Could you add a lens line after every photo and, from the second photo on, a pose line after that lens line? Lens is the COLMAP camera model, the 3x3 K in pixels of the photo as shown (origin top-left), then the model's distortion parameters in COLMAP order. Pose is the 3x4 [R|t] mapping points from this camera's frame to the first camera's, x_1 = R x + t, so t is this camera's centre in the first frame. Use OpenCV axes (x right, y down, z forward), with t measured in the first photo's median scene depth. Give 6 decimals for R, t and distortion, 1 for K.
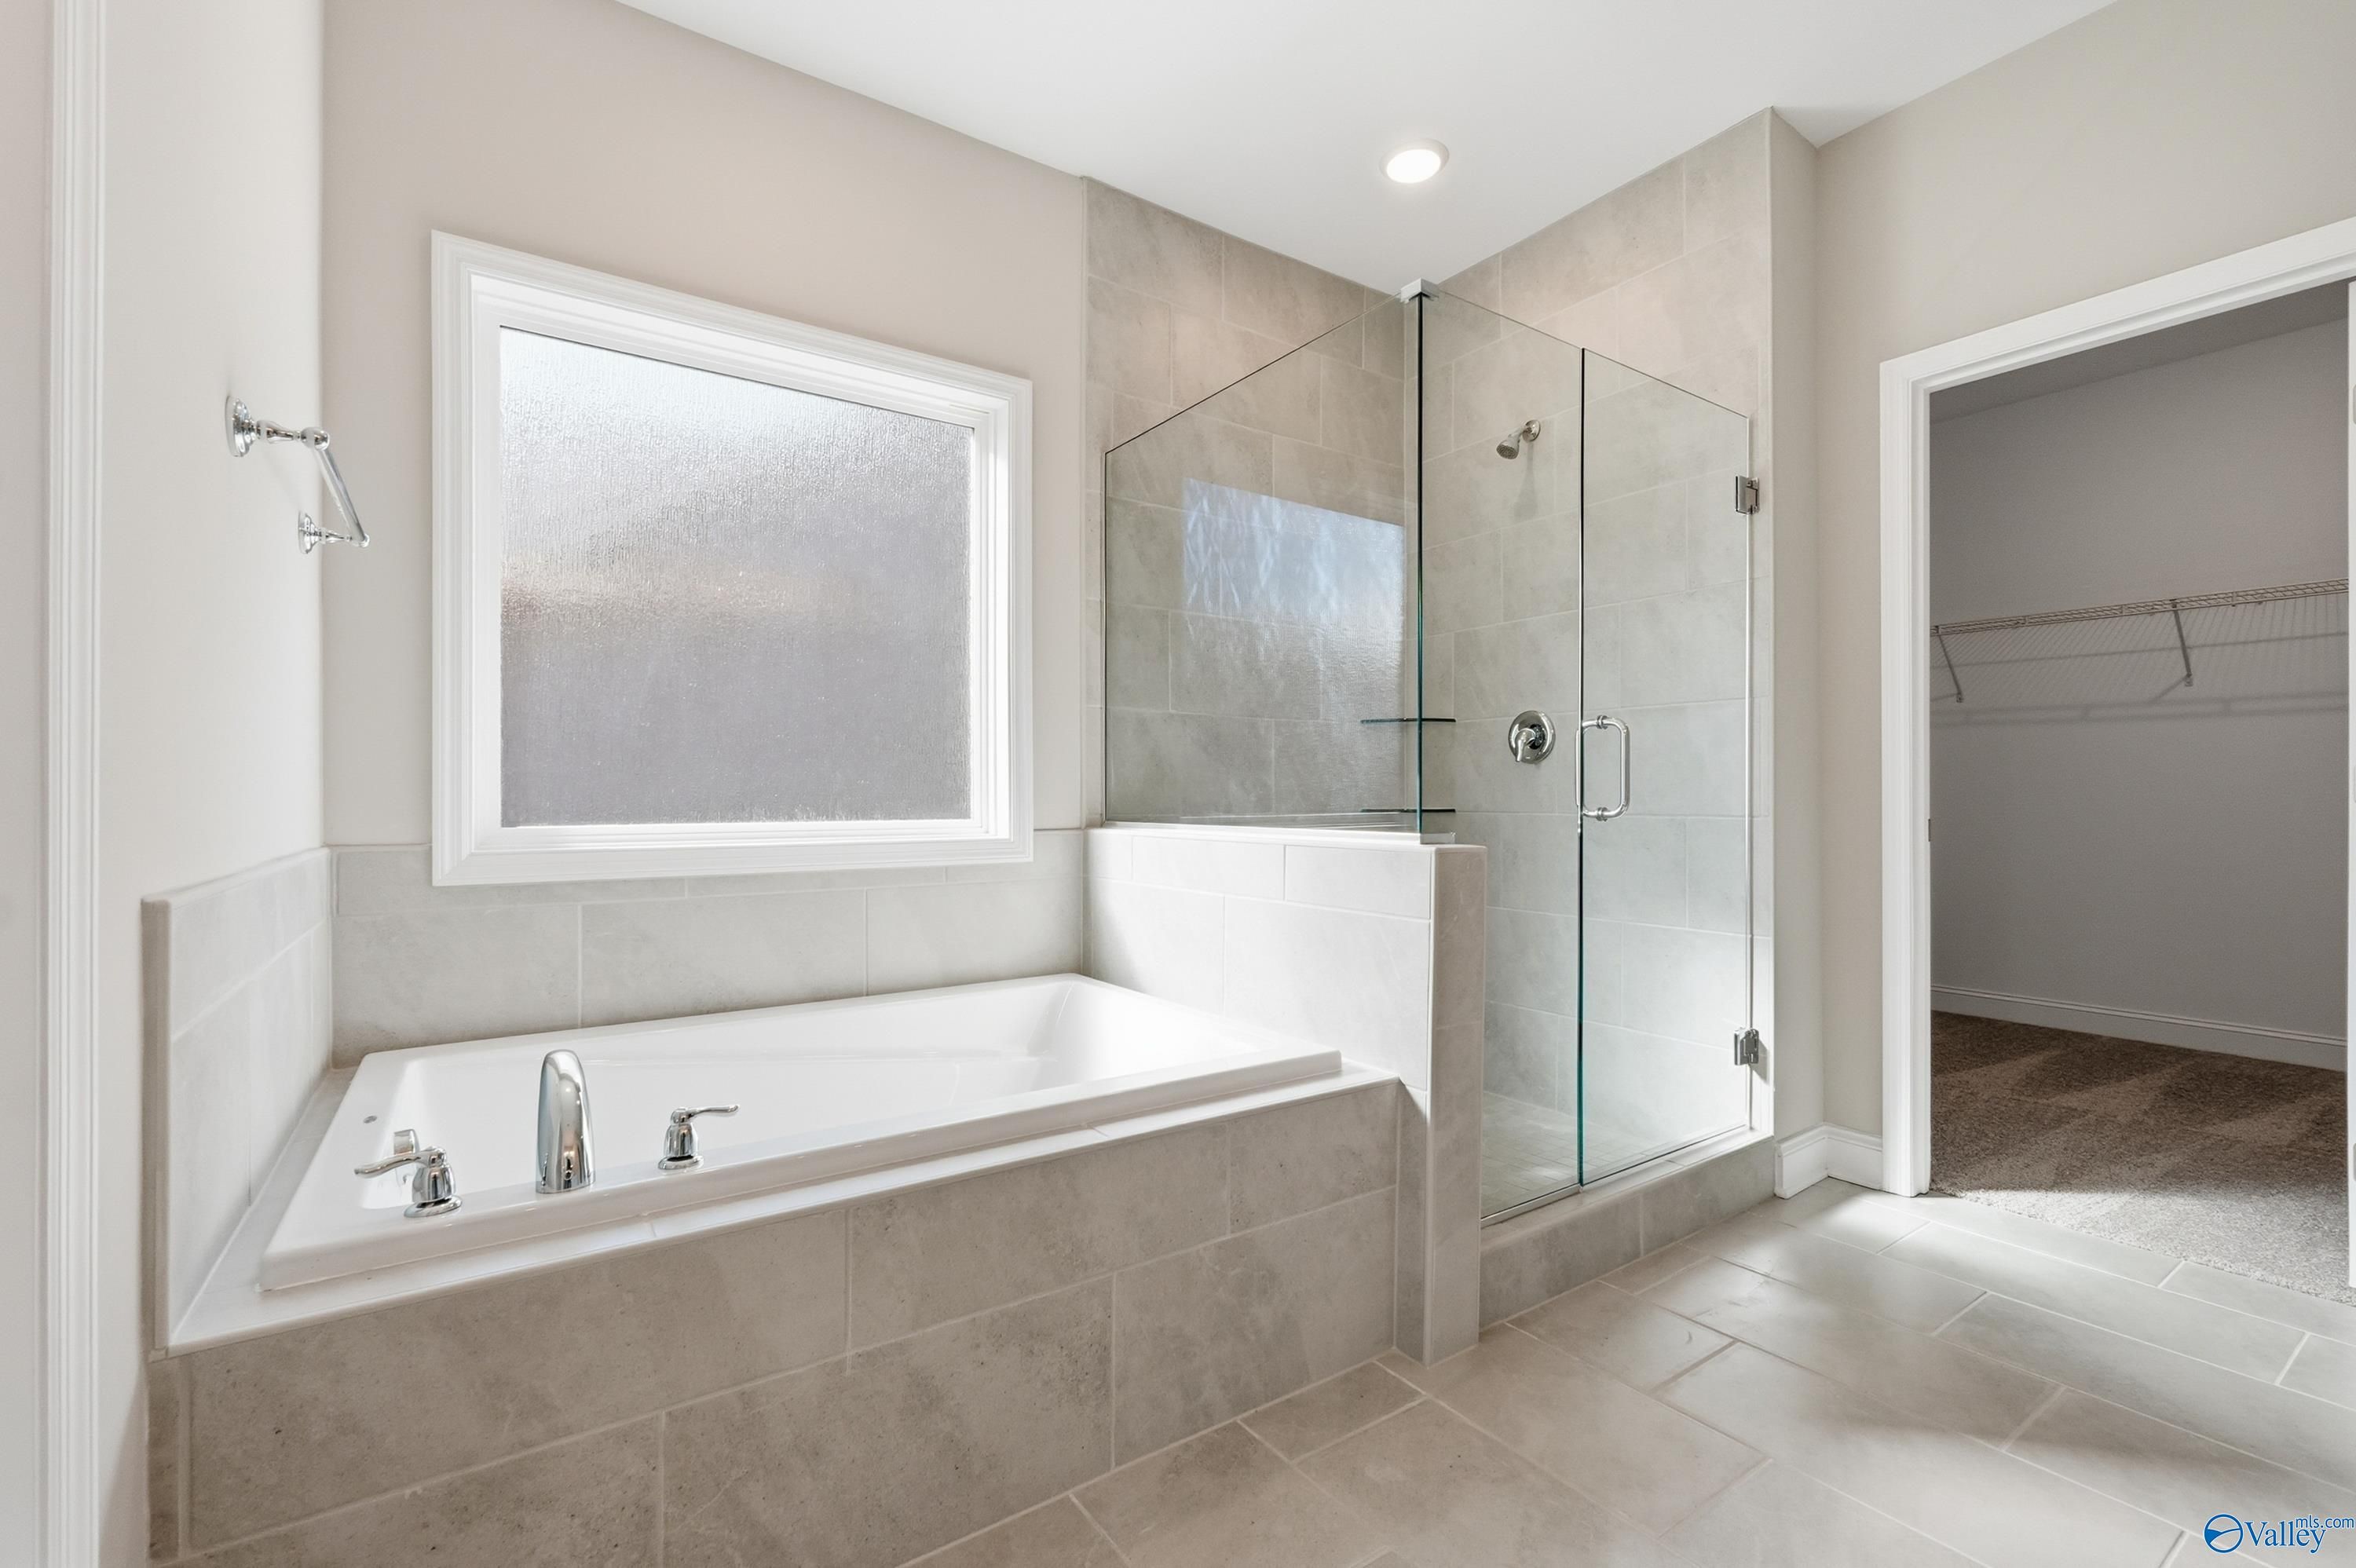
lens RADIAL K [[1014.6, 0, 1174.3], [0, 1014.6, 795.7], [0, 0, 1]] dist [-0.002048, -0.000180]
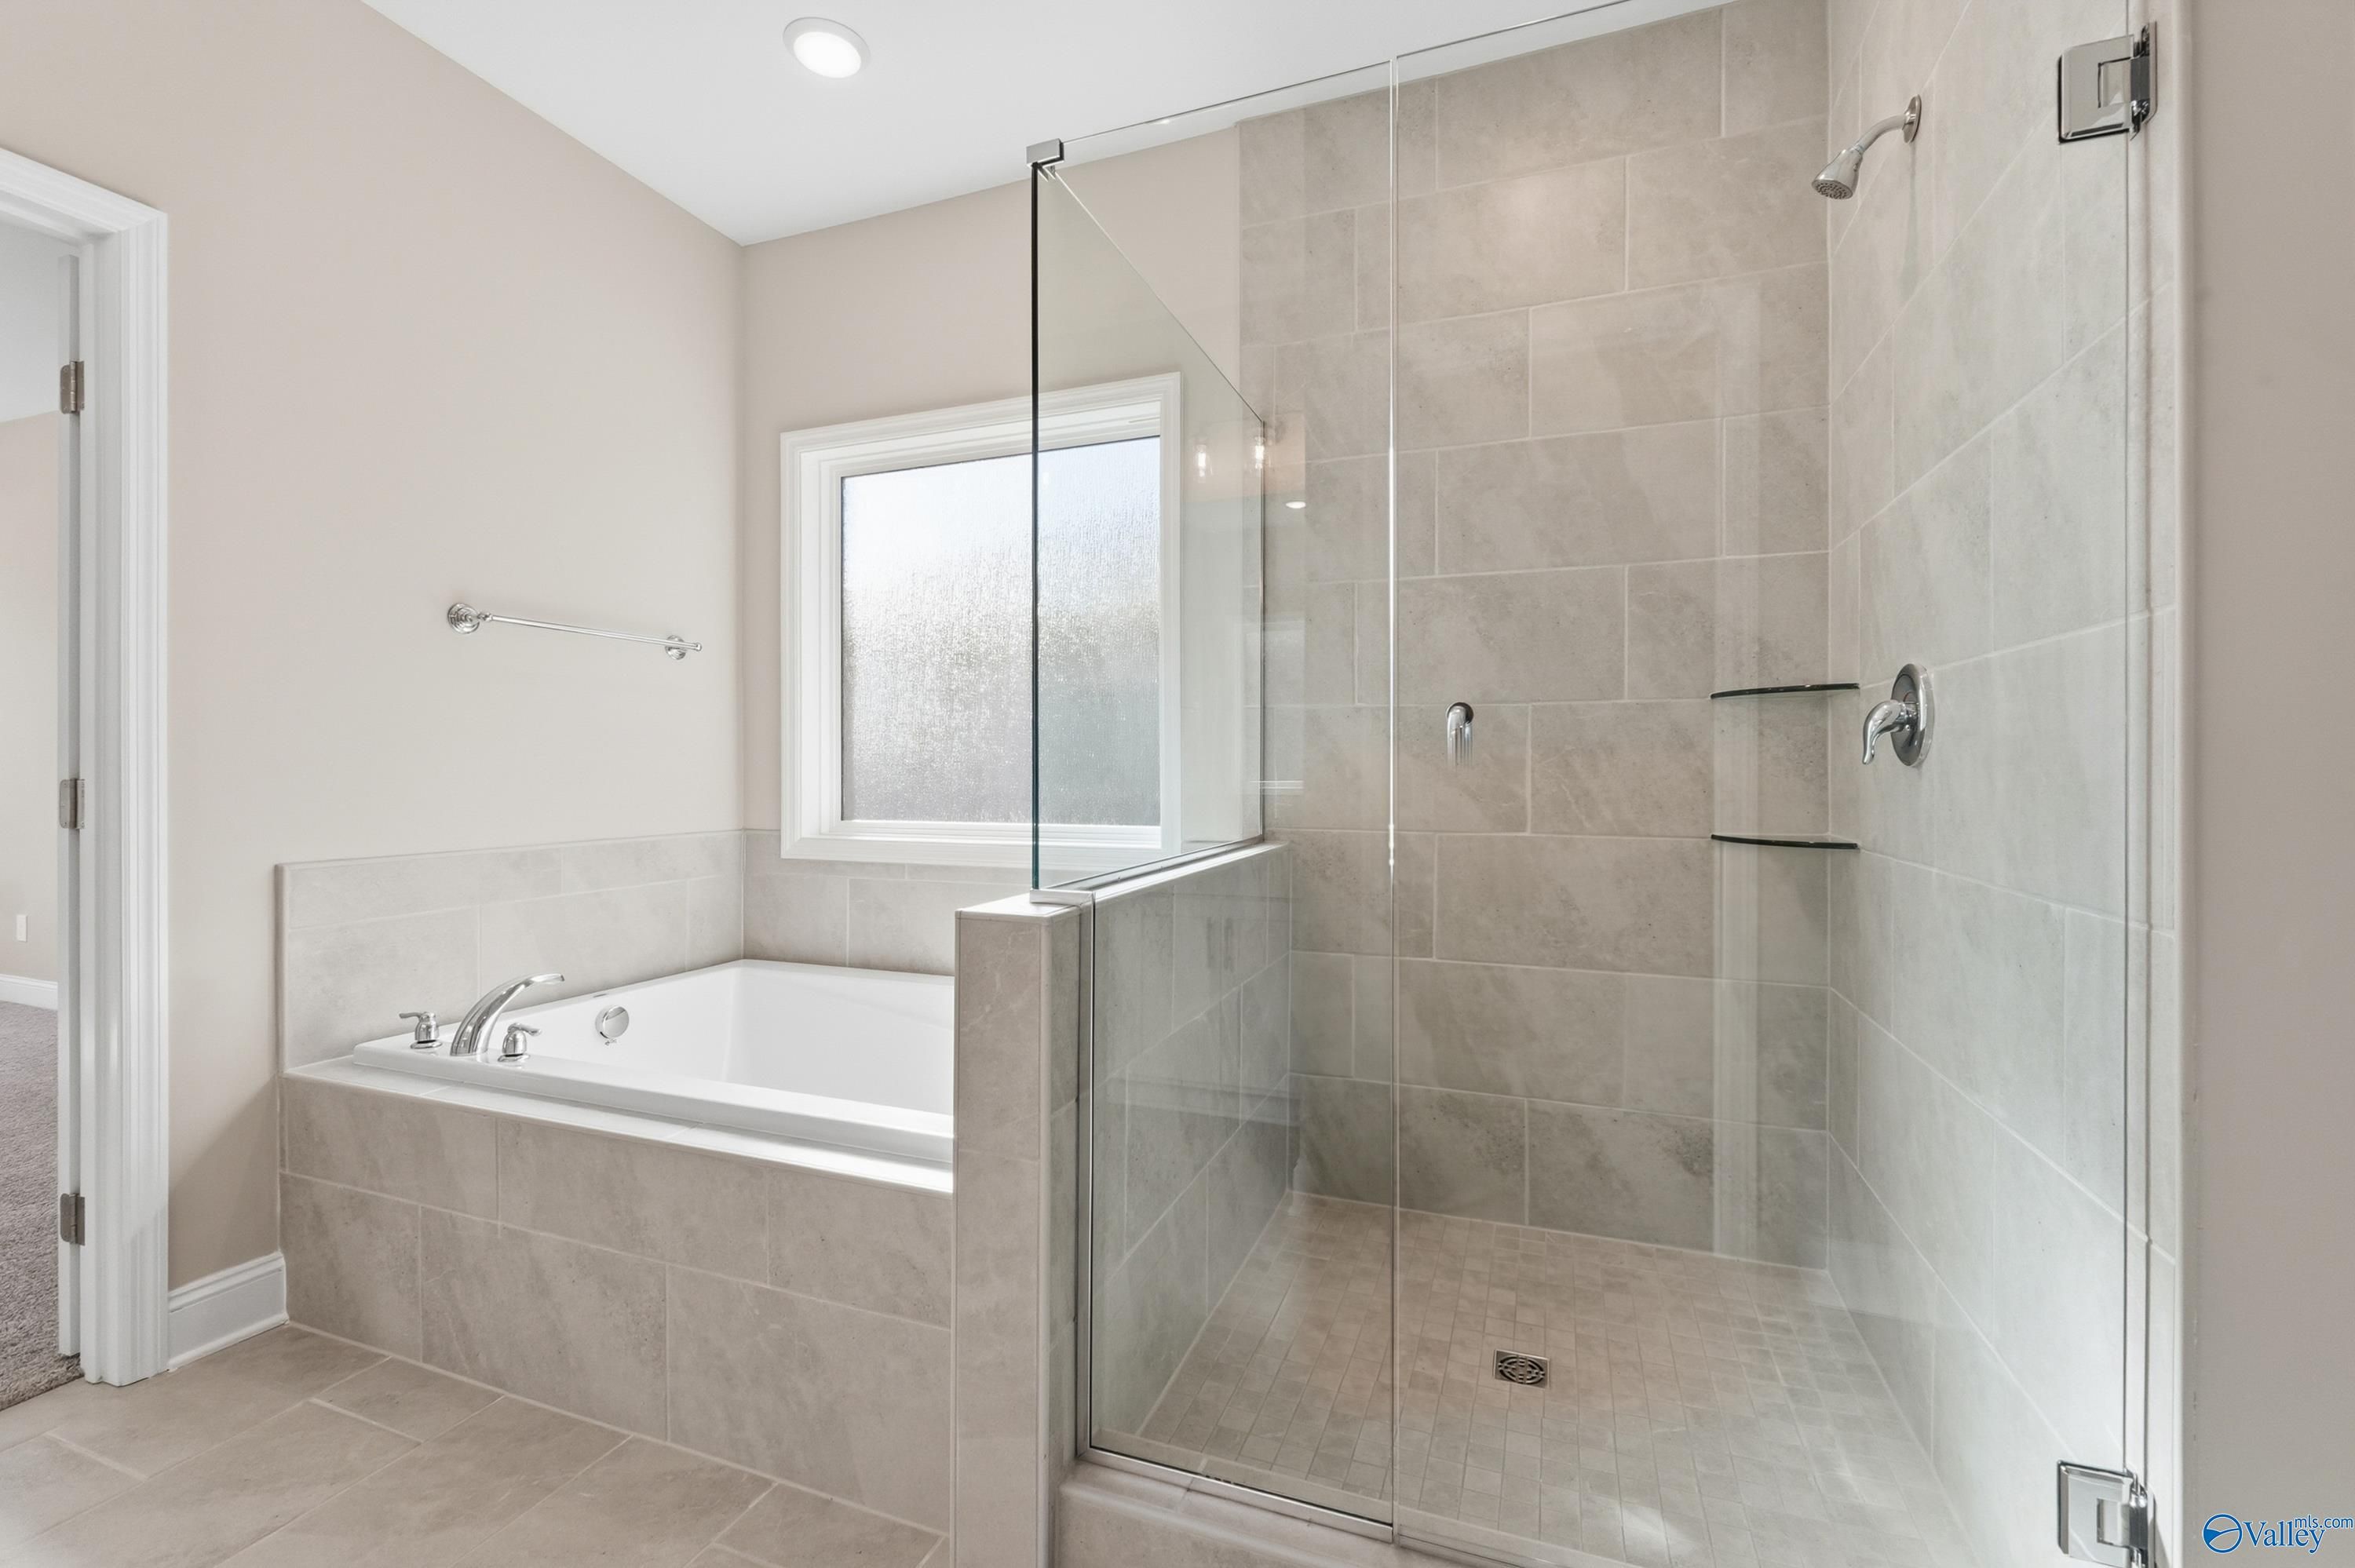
lens RADIAL K [[976.9, 0, 1175.3], [0, 976.9, 774.9], [0, 0, 1]] dist [-0.004794, -0.000203]
pose [[0.576698, 0.003623, -0.816949, 1.036809], [0.001299, 0.999985, 0.005352, -0.056656], [0.816956, -0.004148, 0.576685, 0.786727]]
